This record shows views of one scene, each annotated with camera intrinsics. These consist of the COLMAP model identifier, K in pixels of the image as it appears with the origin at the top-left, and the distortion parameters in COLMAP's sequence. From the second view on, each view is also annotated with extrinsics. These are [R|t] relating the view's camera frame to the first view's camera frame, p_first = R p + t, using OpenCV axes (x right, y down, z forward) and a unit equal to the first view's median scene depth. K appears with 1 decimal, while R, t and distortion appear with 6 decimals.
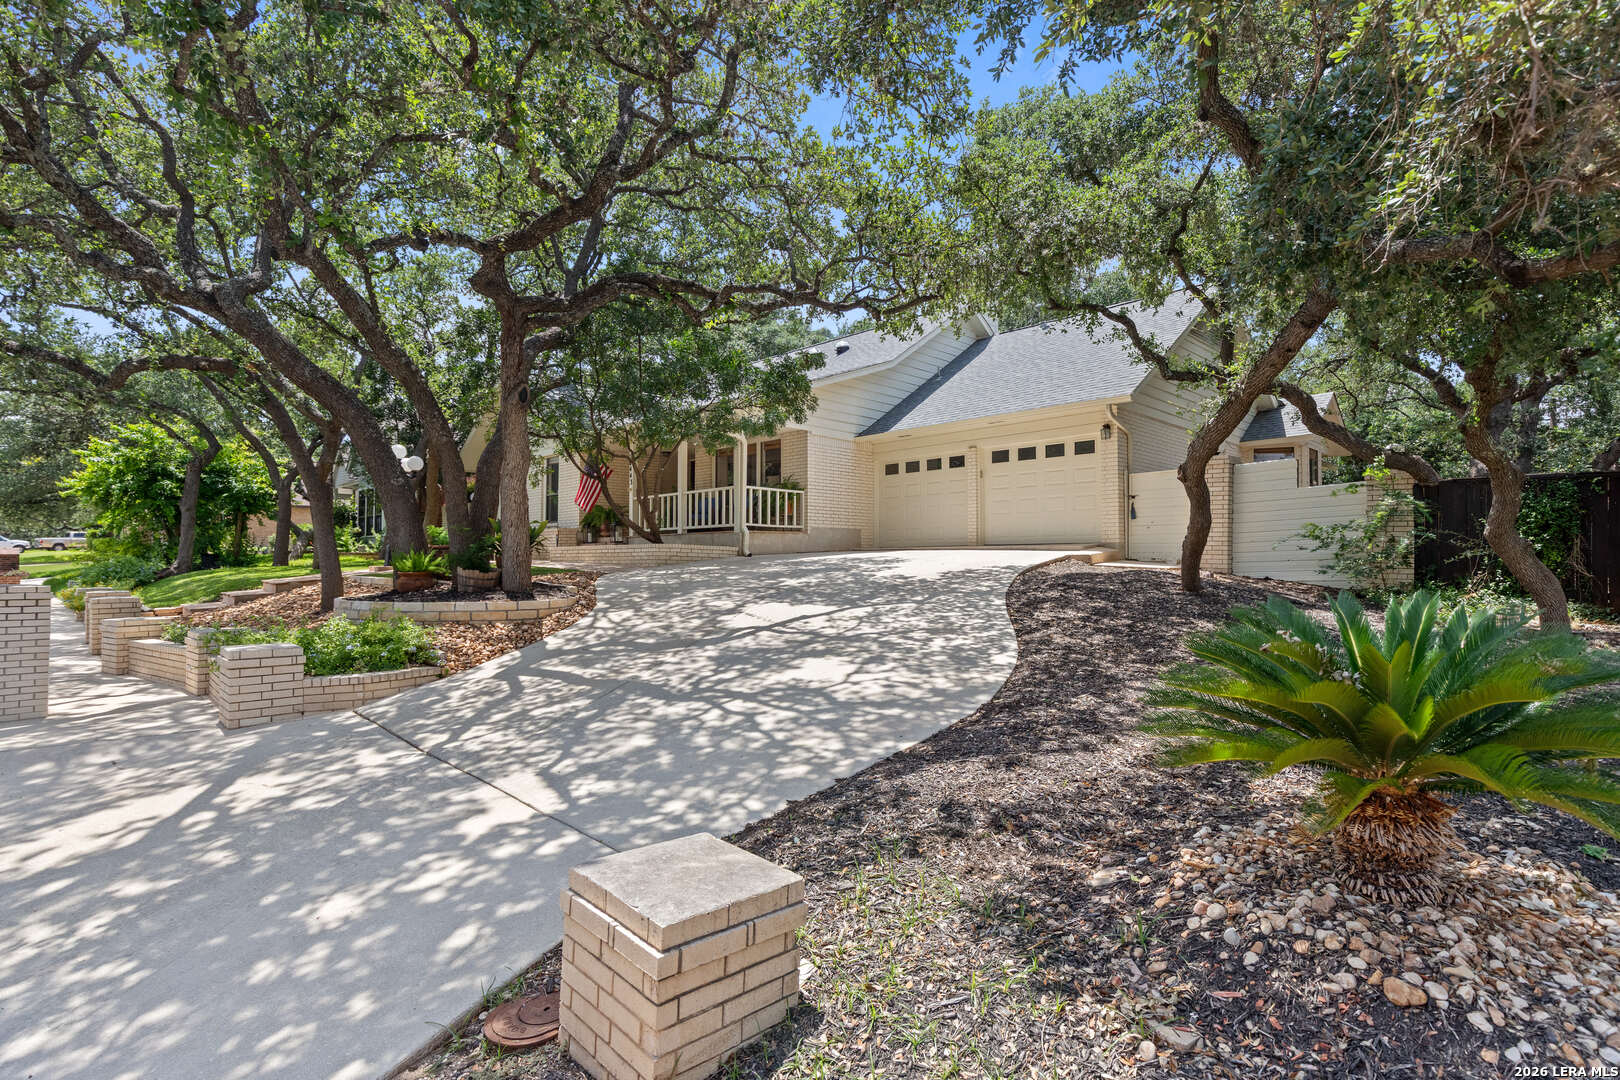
lens RADIAL K [[811.8, 0, 810.0], [0, 811.8, 540.0], [0, 0, 1]] dist [-0.000169, -0.000117]
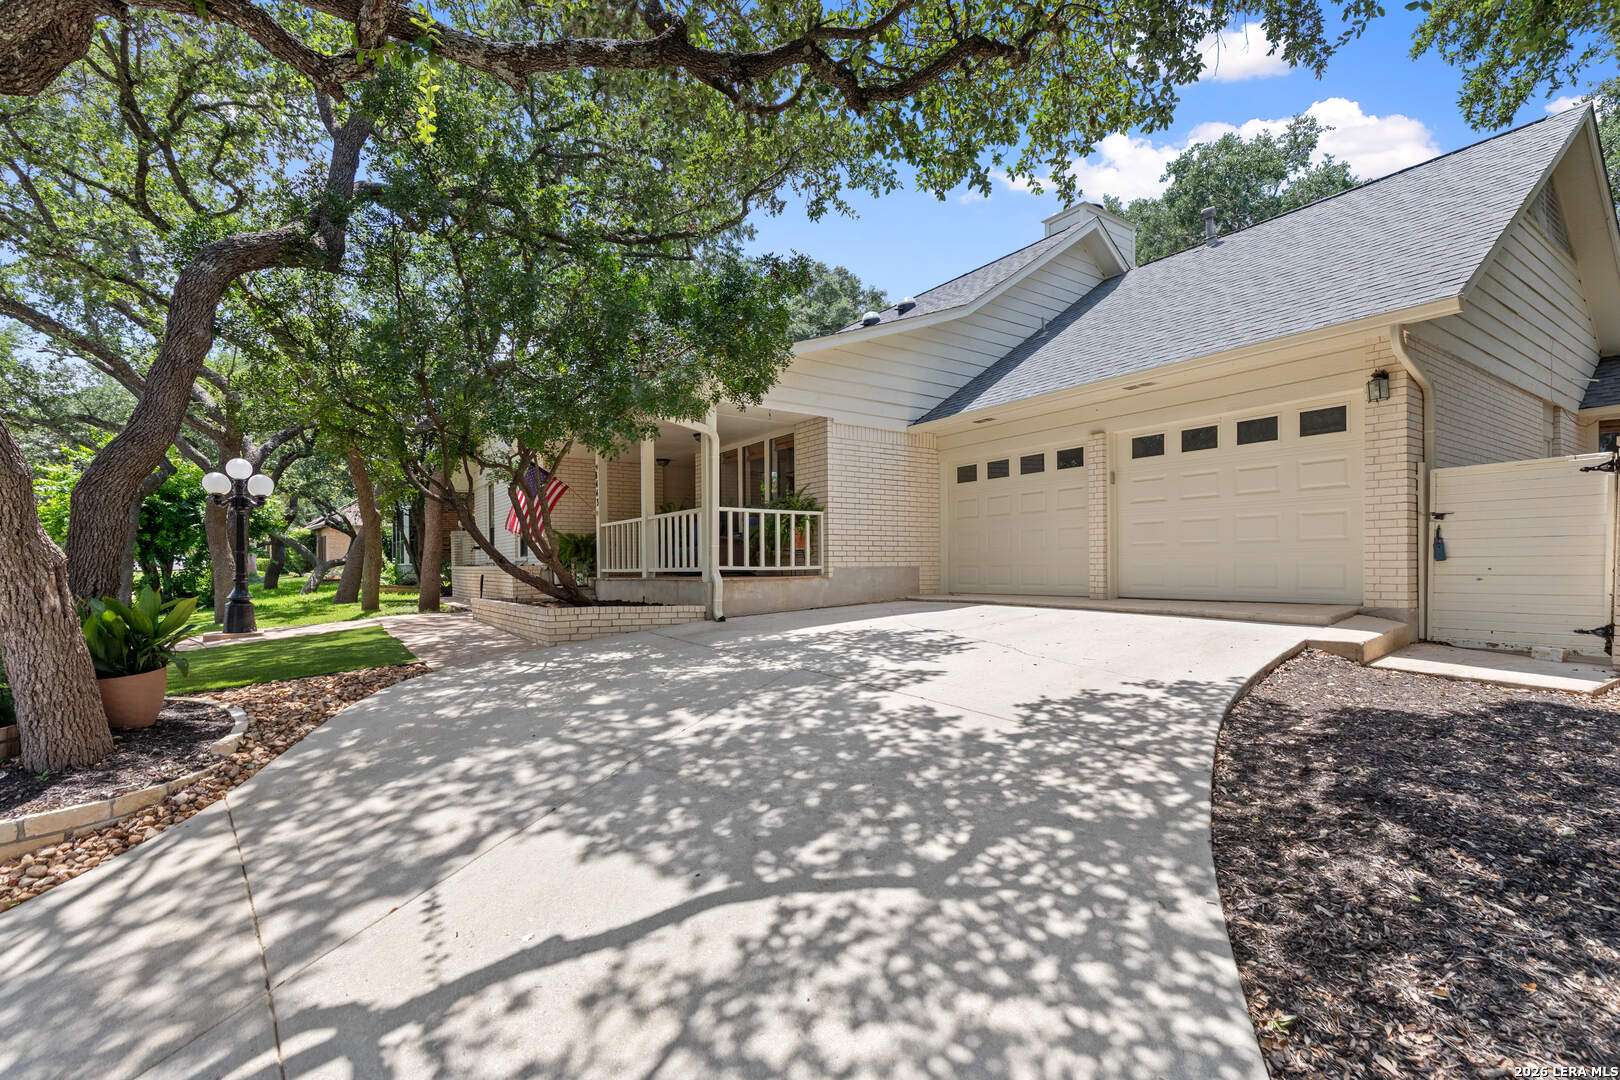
lens RADIAL K [[766.9, 0, 811.8], [0, 766.9, 564.0], [0, 0, 1]] dist [0.014457, 0.000166]
pose [[0.987691, -0.008926, -0.156166, 0.082133], [0.012781, 0.999637, 0.023697, -0.034819], [0.155898, -0.025401, 0.987447, 0.415380]]
